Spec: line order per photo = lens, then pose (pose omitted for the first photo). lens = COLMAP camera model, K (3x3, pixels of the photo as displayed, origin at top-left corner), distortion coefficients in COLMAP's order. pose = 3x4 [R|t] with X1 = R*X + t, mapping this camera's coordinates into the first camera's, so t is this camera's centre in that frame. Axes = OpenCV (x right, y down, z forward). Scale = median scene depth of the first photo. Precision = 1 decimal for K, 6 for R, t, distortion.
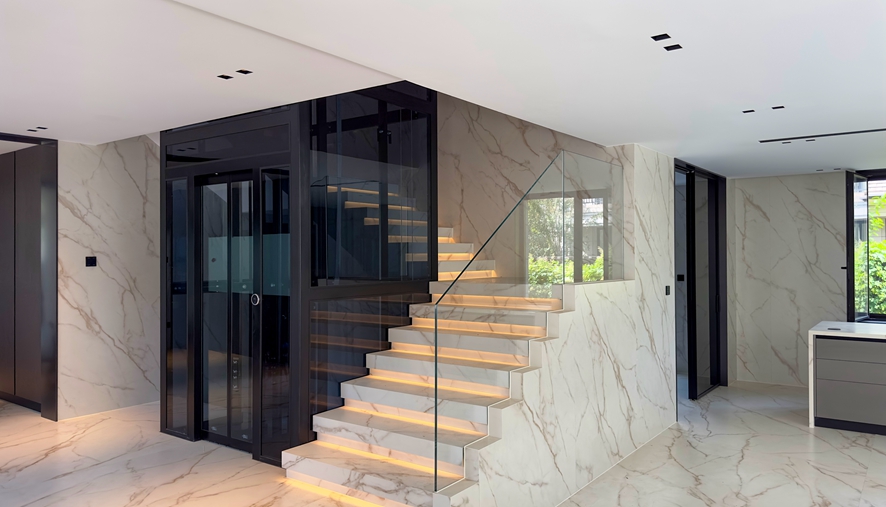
lens RADIAL K [[635.6, 0, 430.8], [0, 635.6, 253.7], [0, 0, 1]] dist [0.003986, -0.002032]
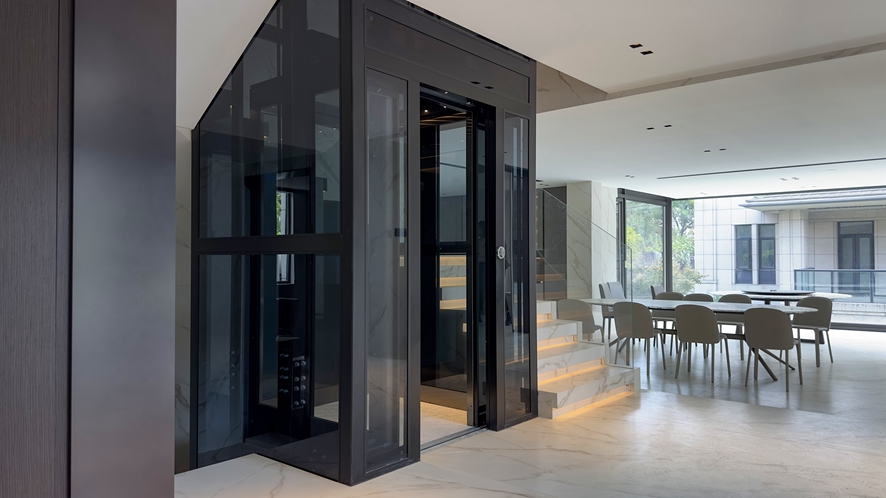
lens RADIAL K [[623.7, 0, 443.0], [0, 623.7, 249.0], [0, 0, 1]] dist [0.003227, 0.000313]
pose [[0.053084, 0.026542, 0.998237, -1.206461], [-0.002109, 0.999647, -0.026467, 0.093082], [-0.998588, -0.000700, 0.053122, 1.067822]]
